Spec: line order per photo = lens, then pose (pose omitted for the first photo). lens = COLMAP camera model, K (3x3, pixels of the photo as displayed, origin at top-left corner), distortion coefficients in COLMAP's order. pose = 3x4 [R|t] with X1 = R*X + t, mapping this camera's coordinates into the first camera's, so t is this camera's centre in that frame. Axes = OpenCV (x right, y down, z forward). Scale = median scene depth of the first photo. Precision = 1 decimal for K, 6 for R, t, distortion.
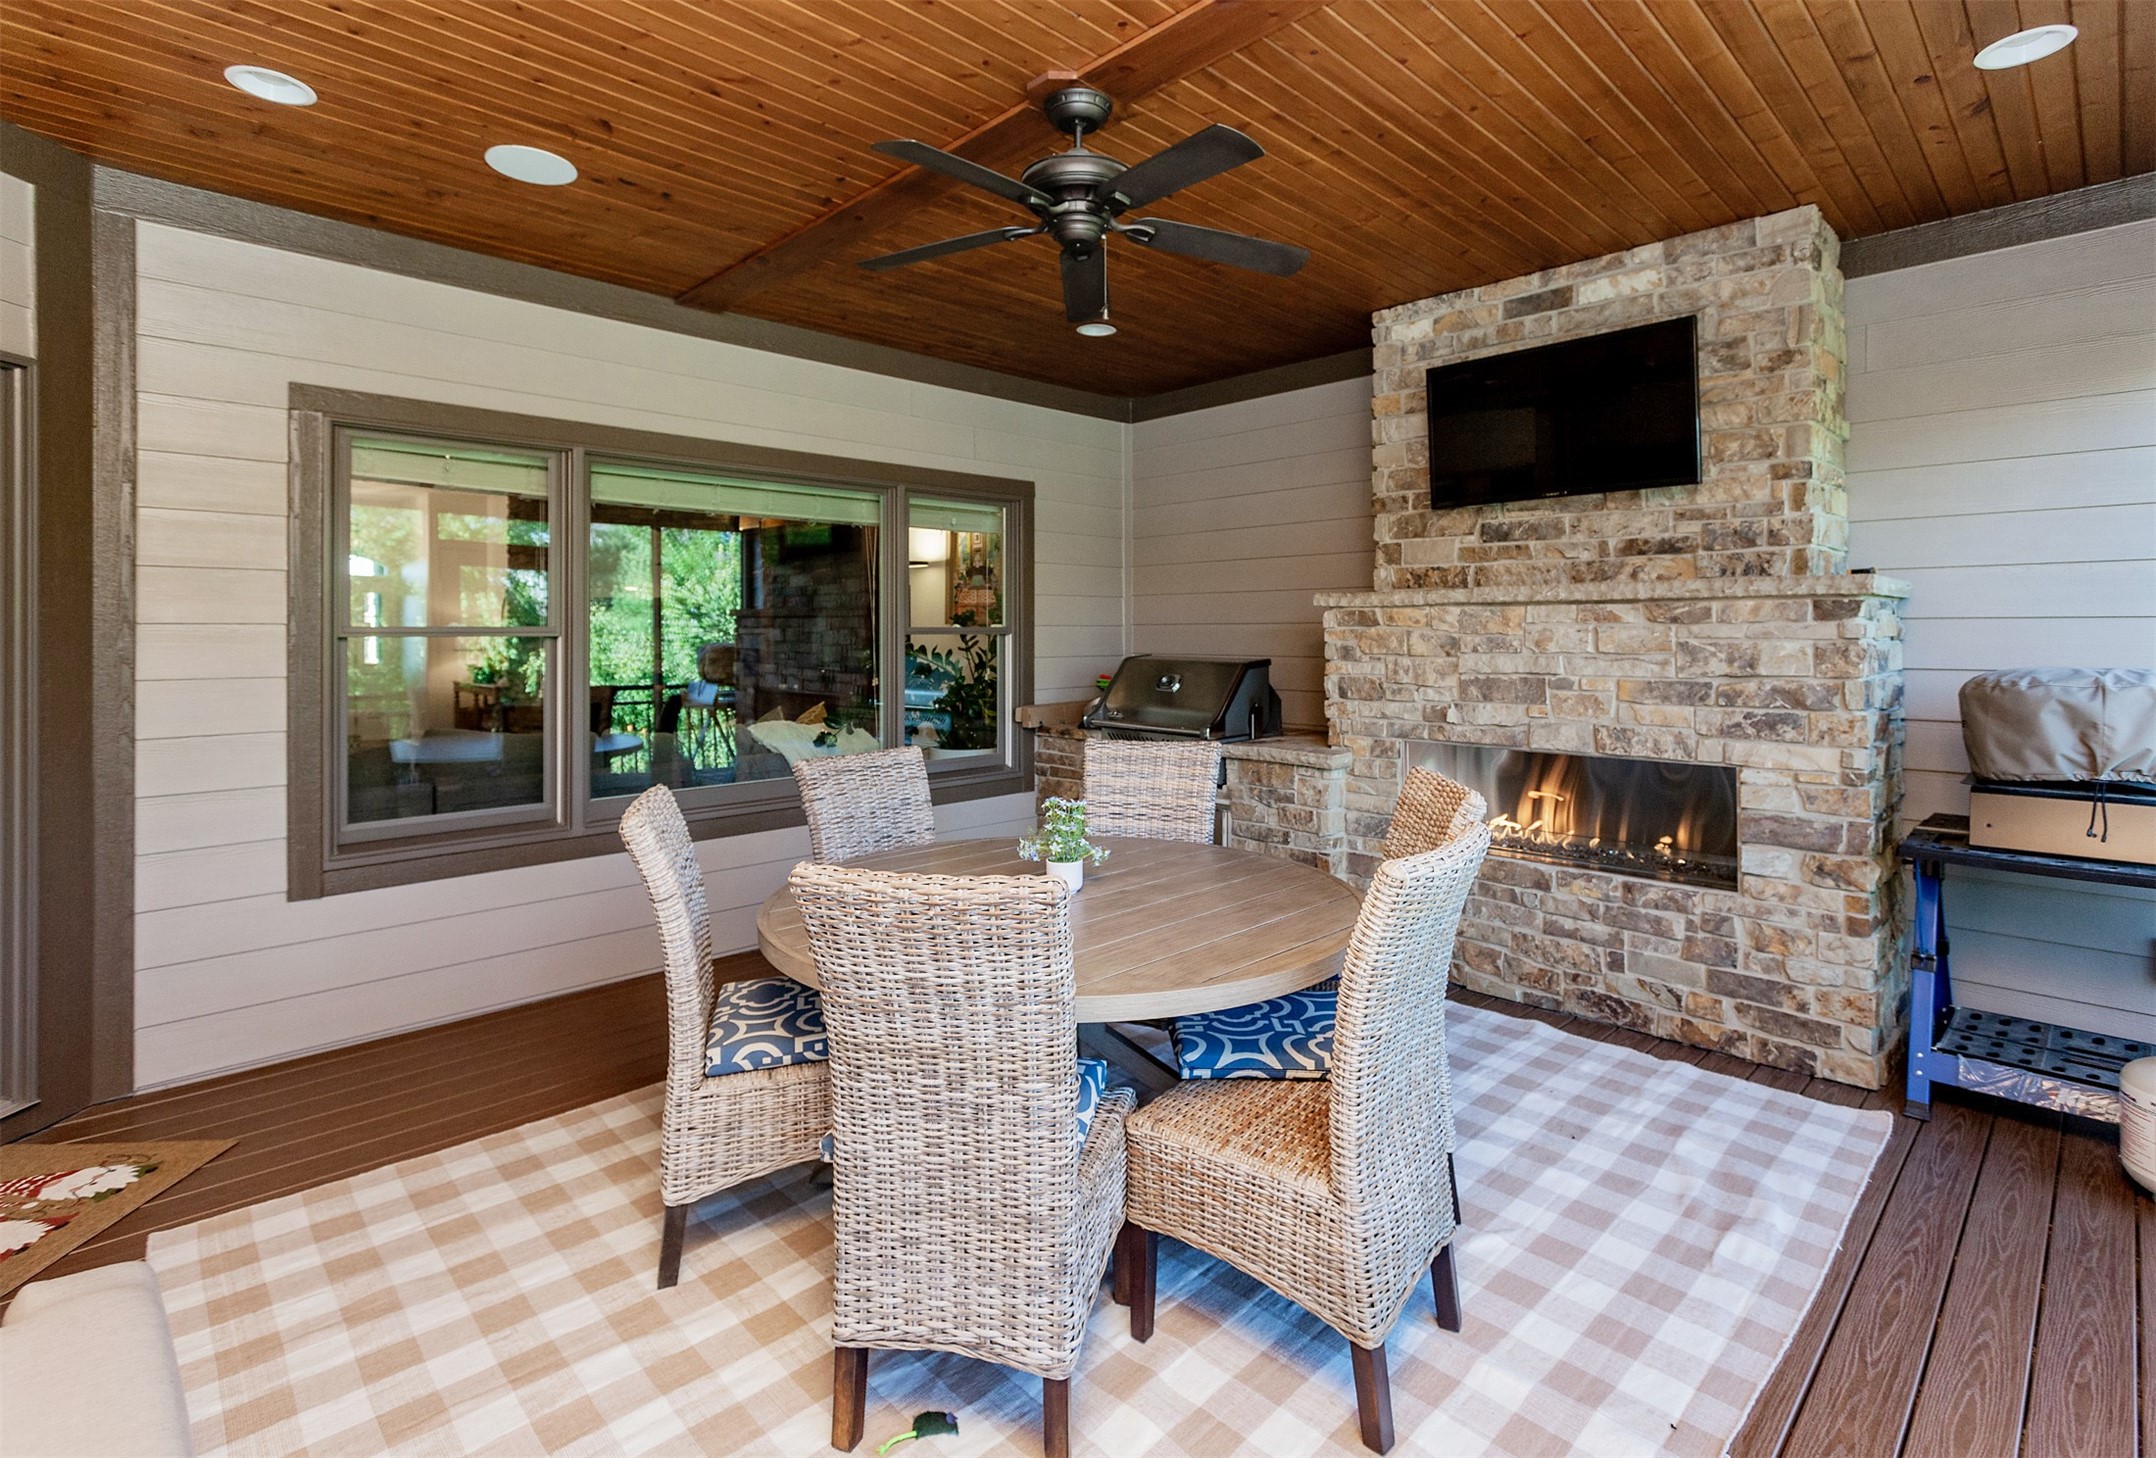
lens RADIAL K [[1017.0, 0, 1080.1], [0, 1017.0, 607.8], [0, 0, 1]] dist [-0.000945, 0.000597]
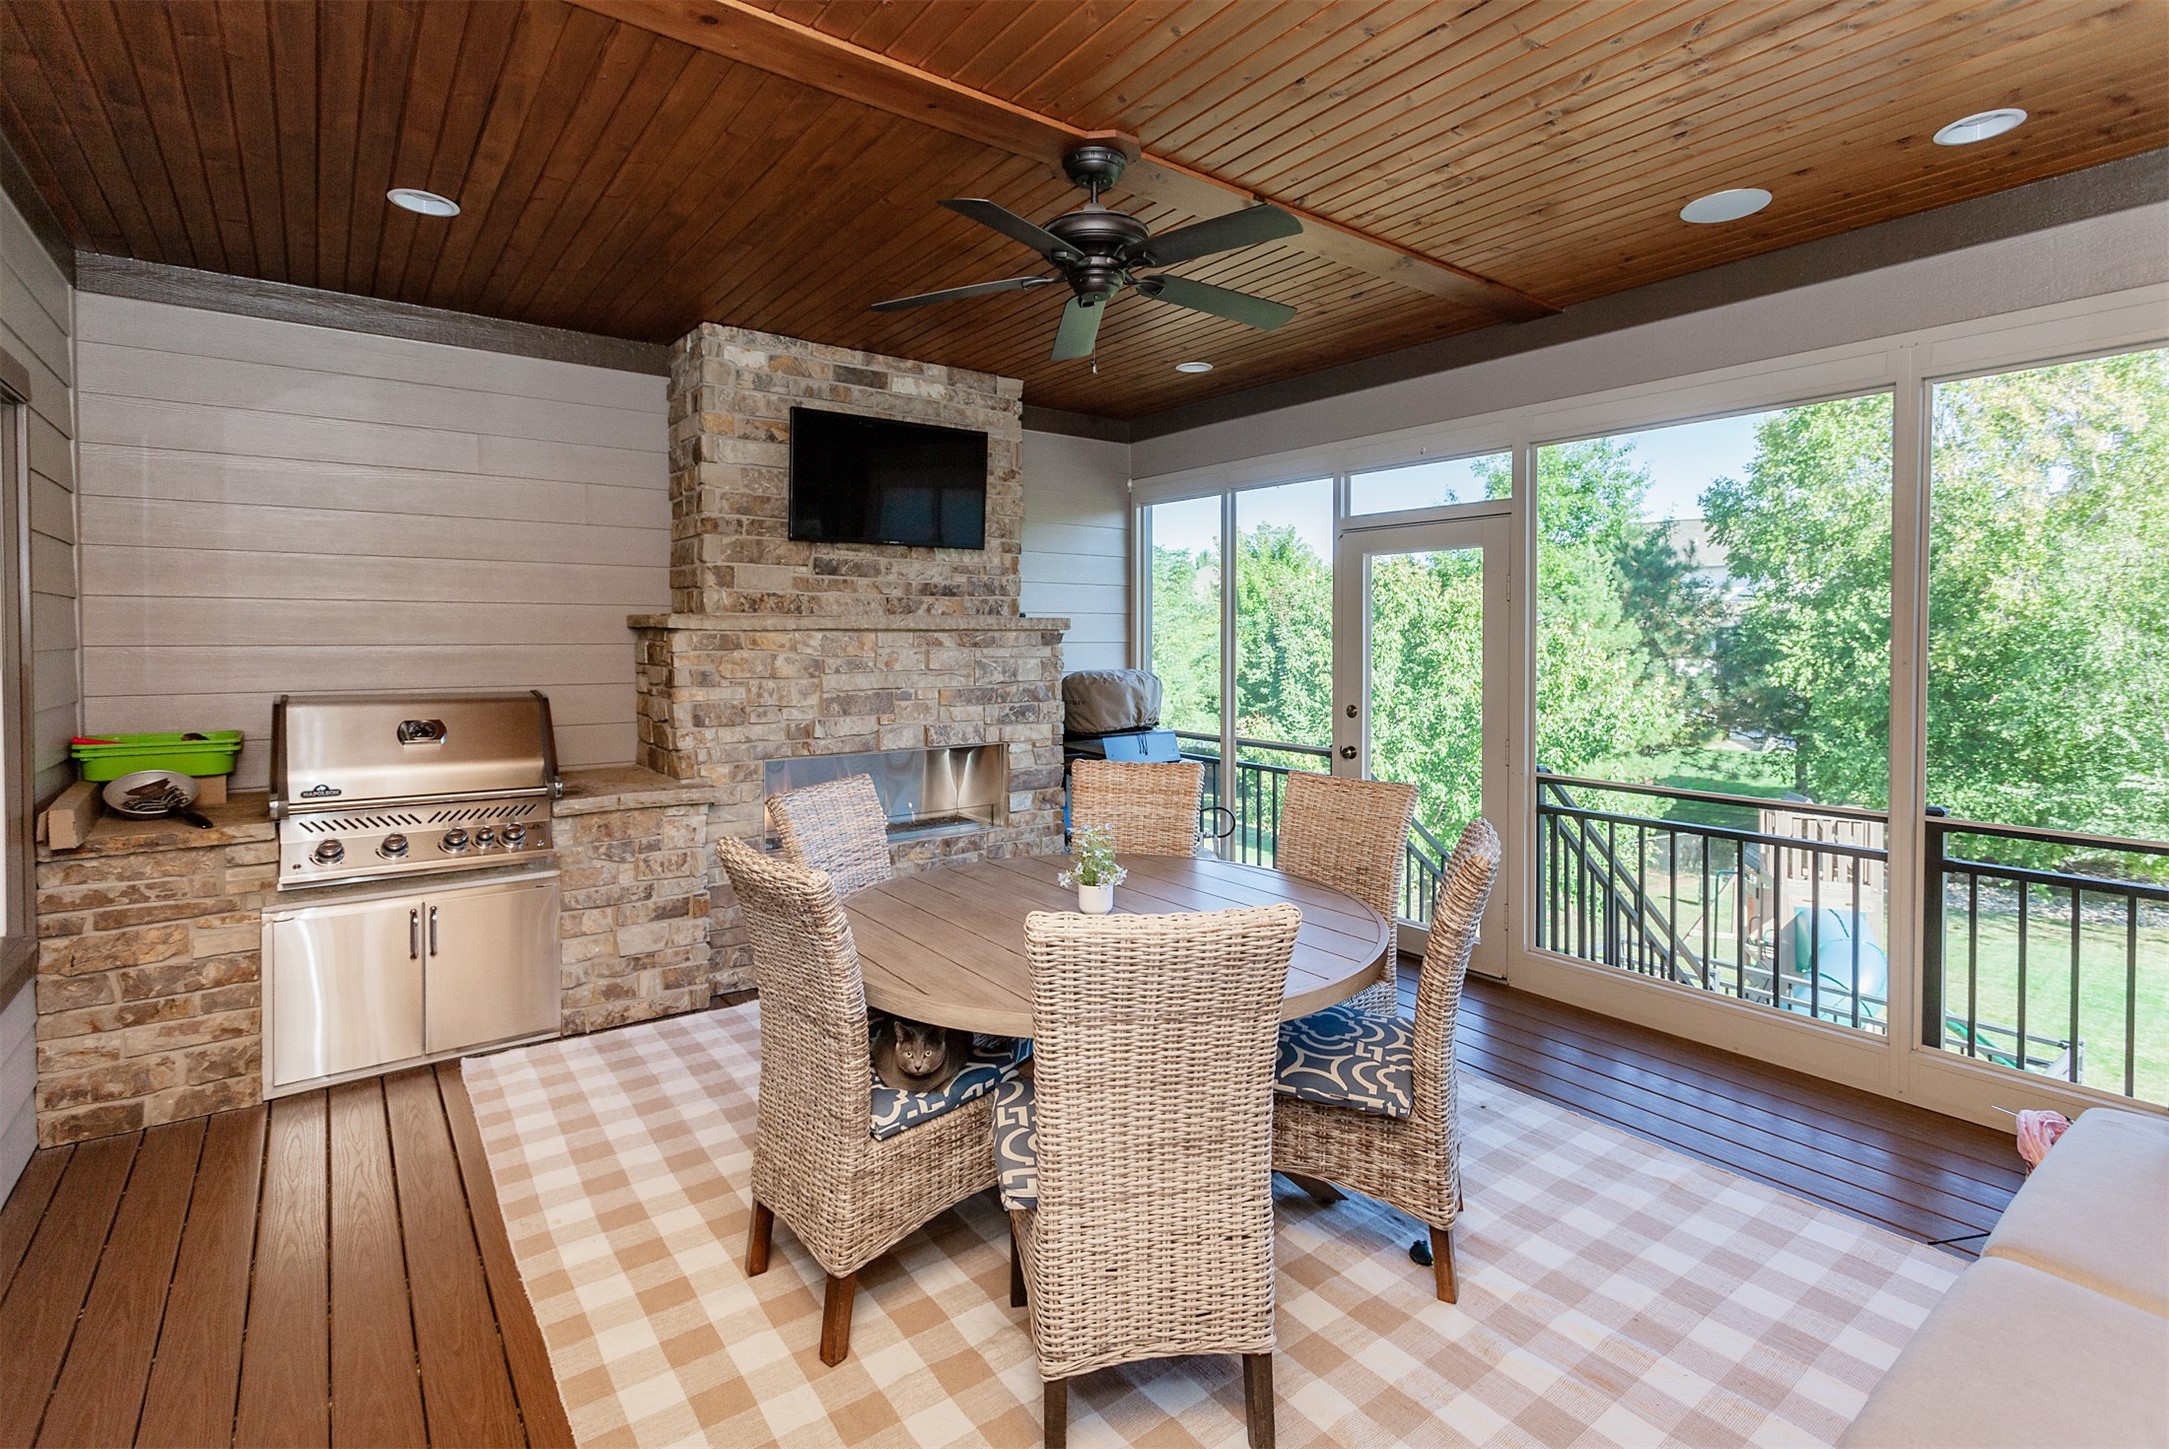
lens RADIAL K [[1033.7, 0, 1087.7], [0, 1033.7, 636.7], [0, 0, 1]] dist [0.021292, 0.000720]
pose [[0.133955, 0.002136, 0.990985, -0.713733], [-0.021674, 0.999765, 0.000775, -0.003460], [-0.990750, -0.021582, 0.133970, 0.571514]]
